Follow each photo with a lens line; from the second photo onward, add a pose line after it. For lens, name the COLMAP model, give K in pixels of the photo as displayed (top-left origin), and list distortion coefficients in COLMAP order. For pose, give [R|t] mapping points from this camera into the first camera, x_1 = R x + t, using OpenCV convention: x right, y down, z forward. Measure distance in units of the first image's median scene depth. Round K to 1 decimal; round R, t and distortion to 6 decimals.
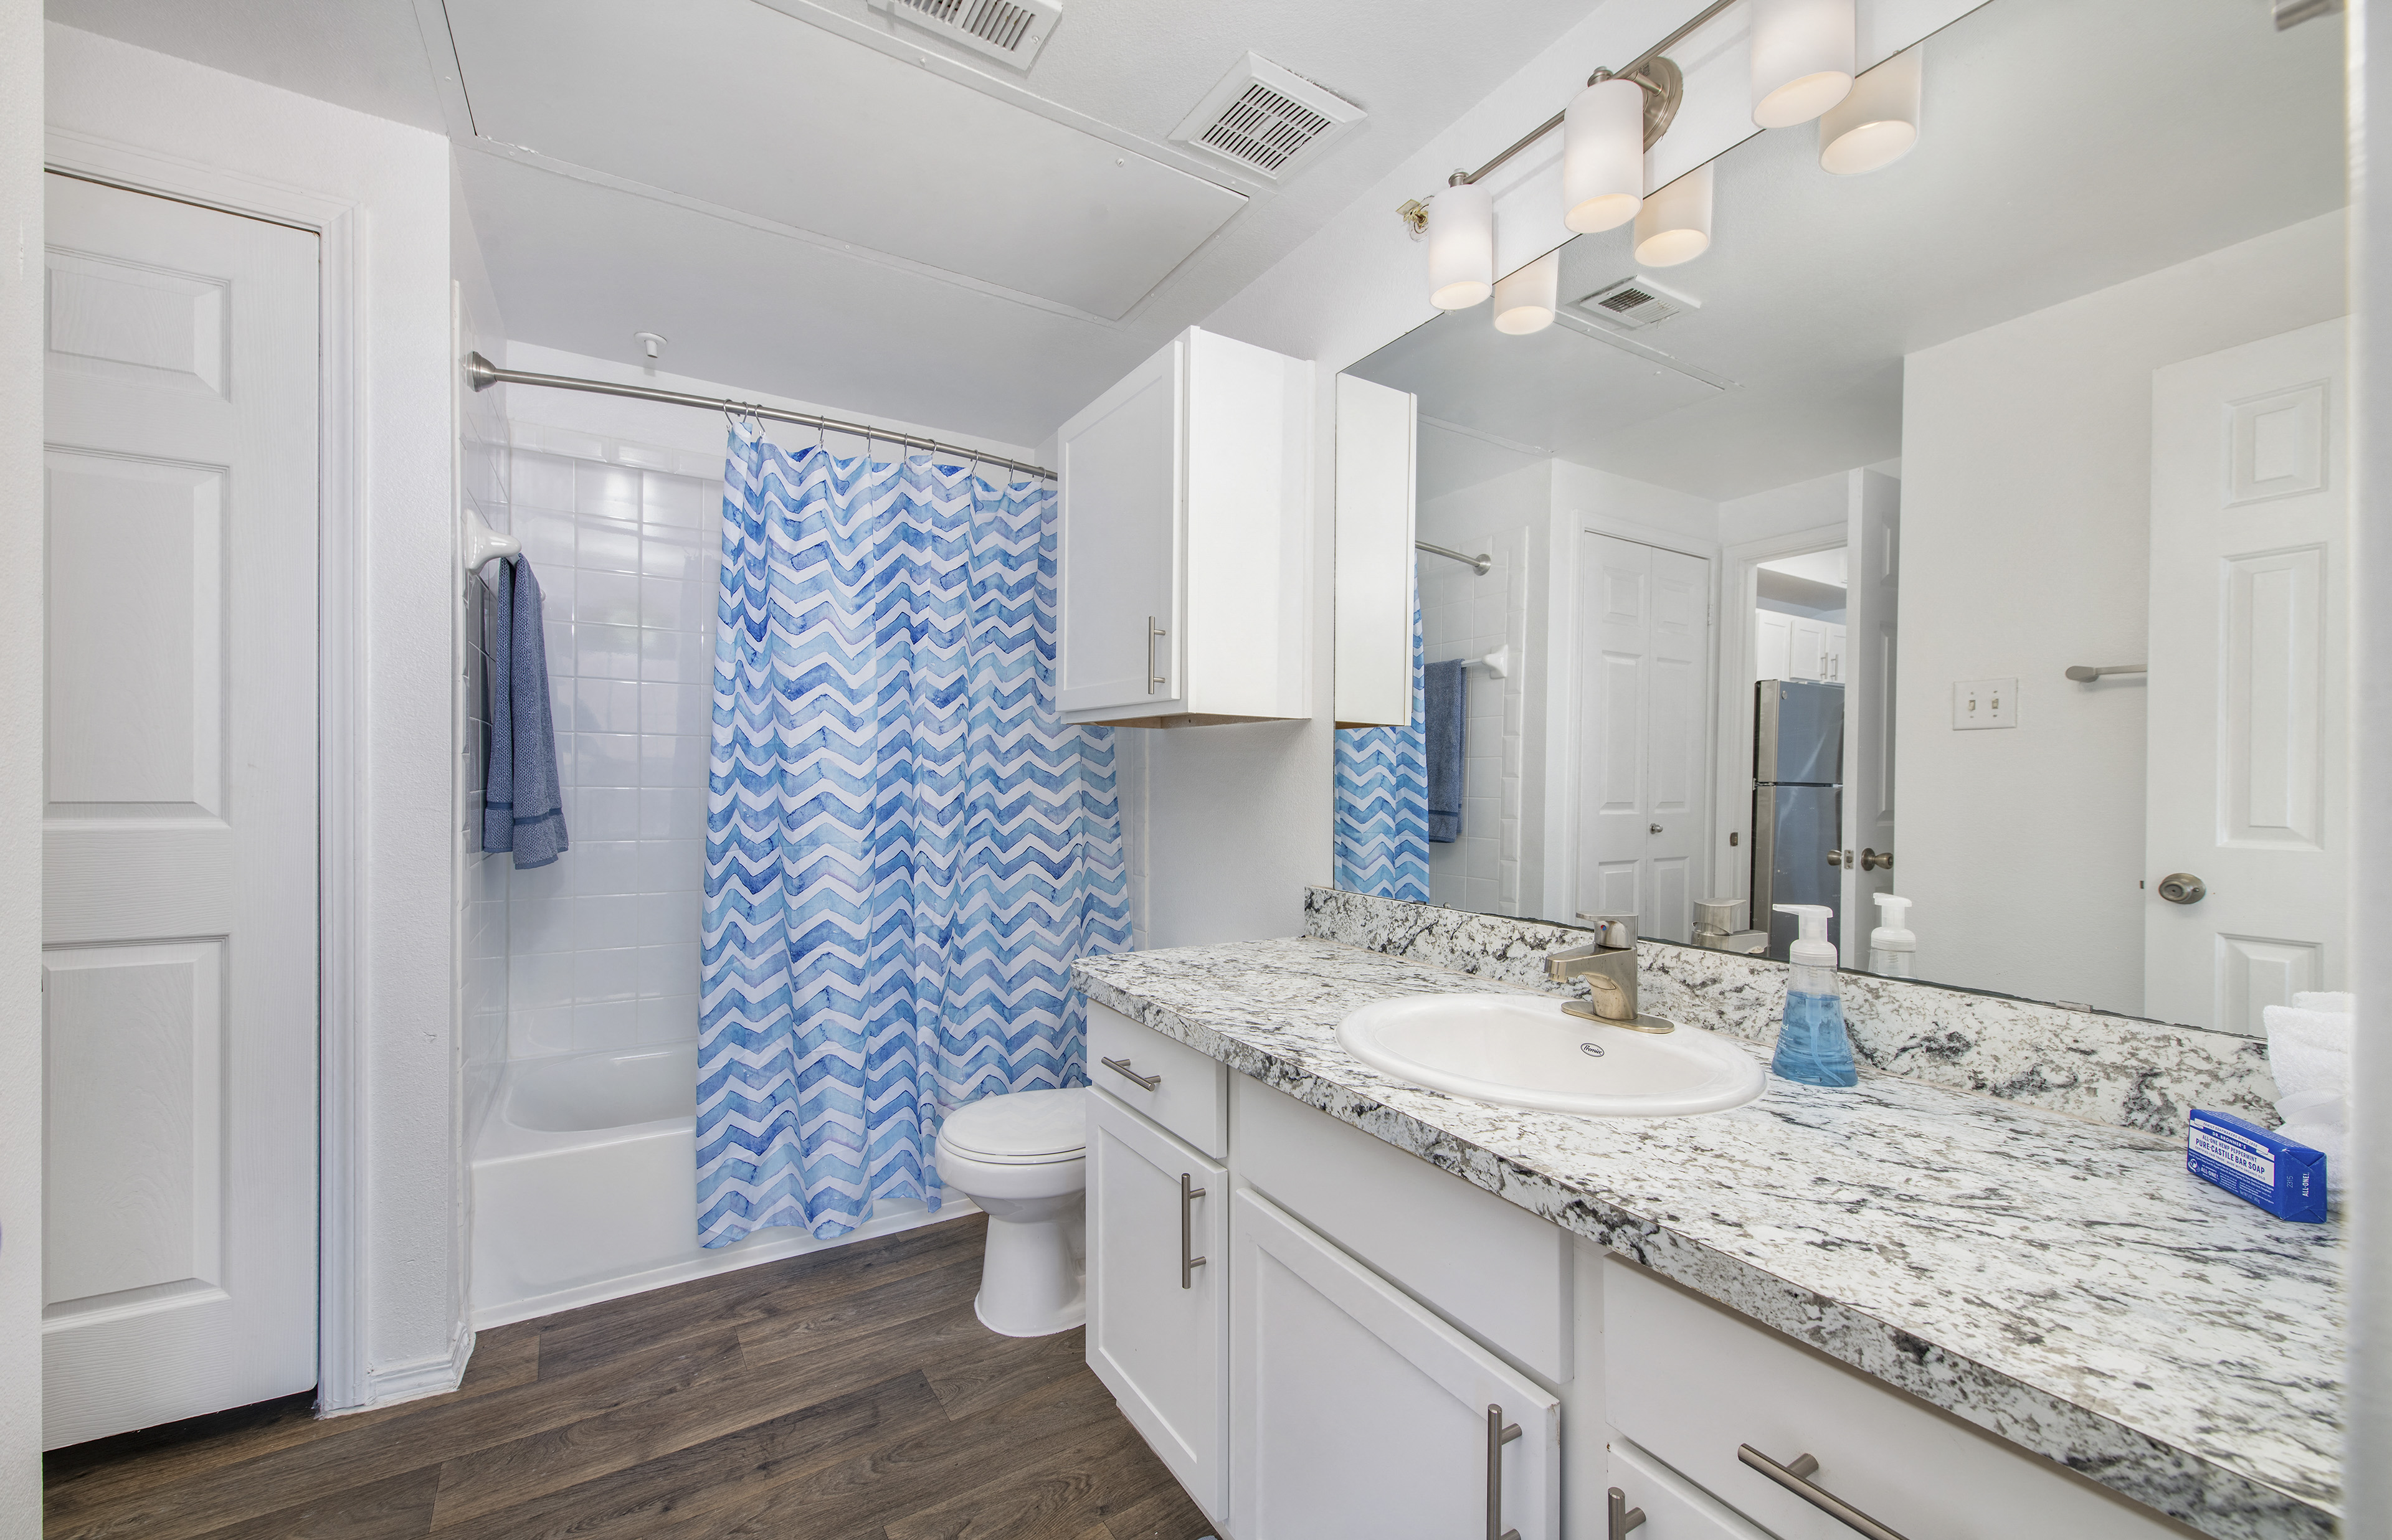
lens RADIAL K [[927.0, 0, 1192.7], [0, 927.0, 775.0], [0, 0, 1]] dist [0.000506, -0.000064]
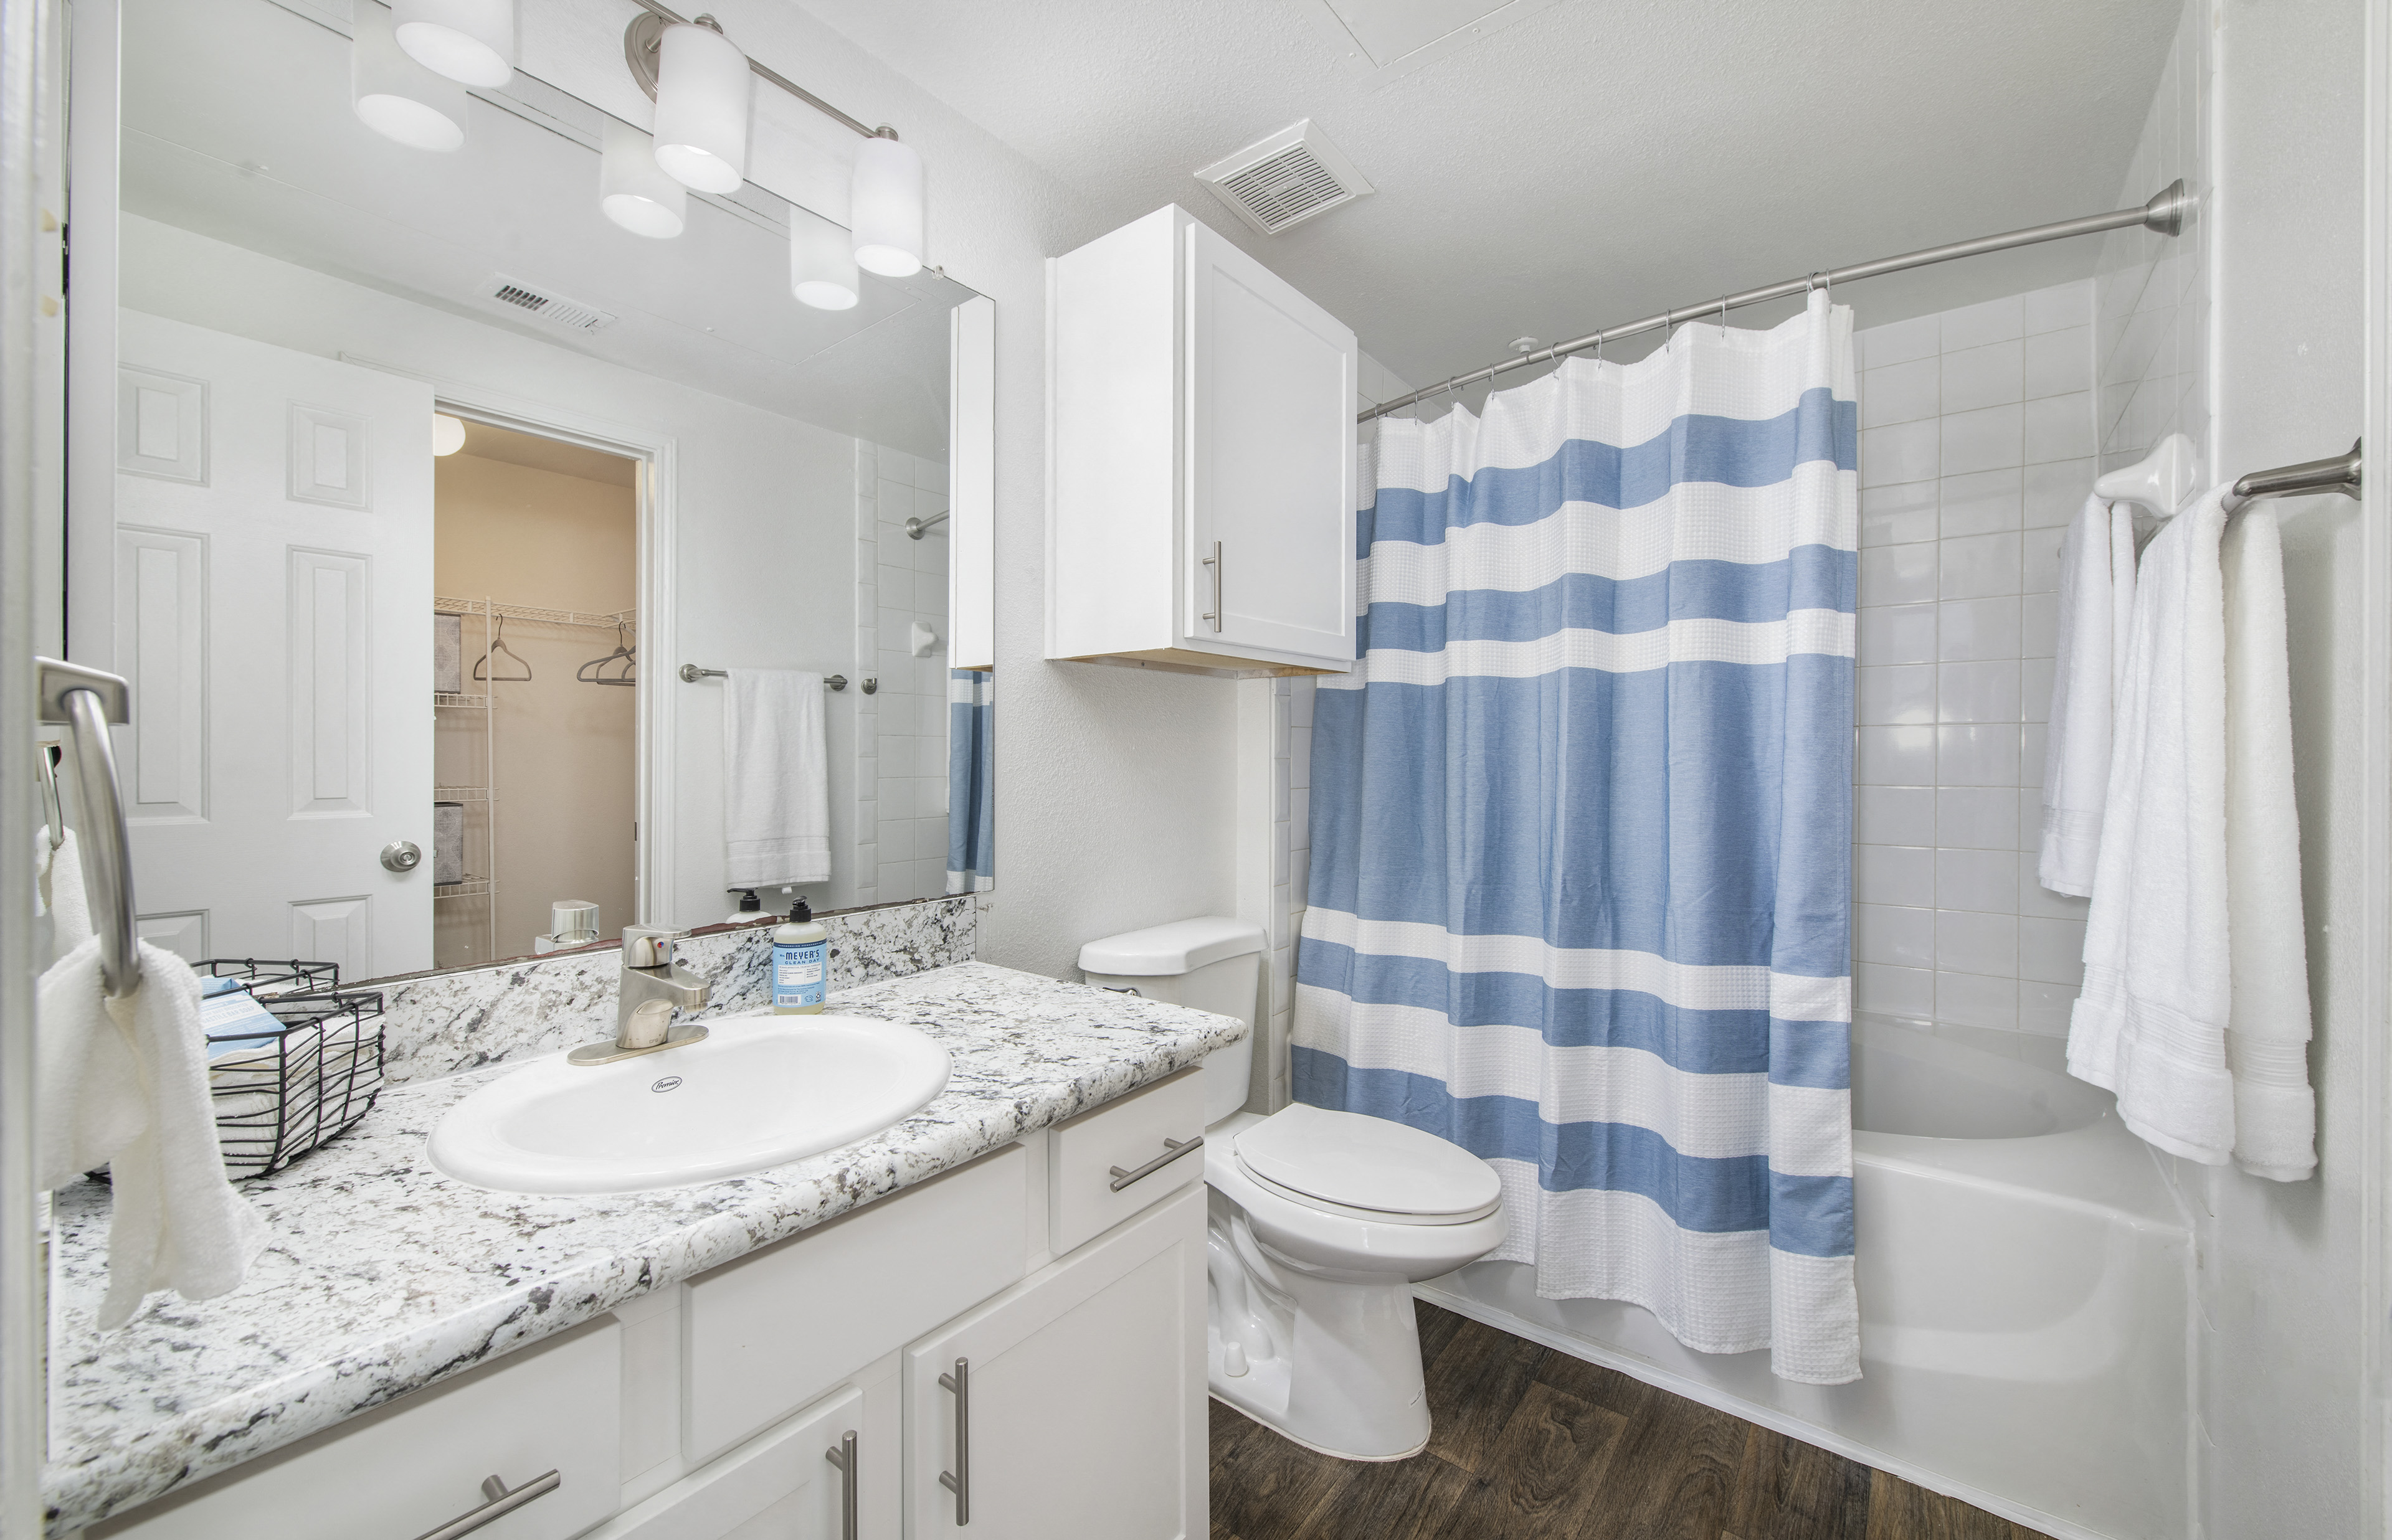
lens RADIAL K [[927.0, 0, 1197.5], [0, 927.0, 767.4], [0, 0, 1]] dist [0.000506, -0.000064]
pose [[-0.936511, -0.009703, -0.350503, 0.479226], [-0.012732, 0.999899, 0.006337, -0.014706], [0.350406, 0.010397, -0.936540, 1.198409]]
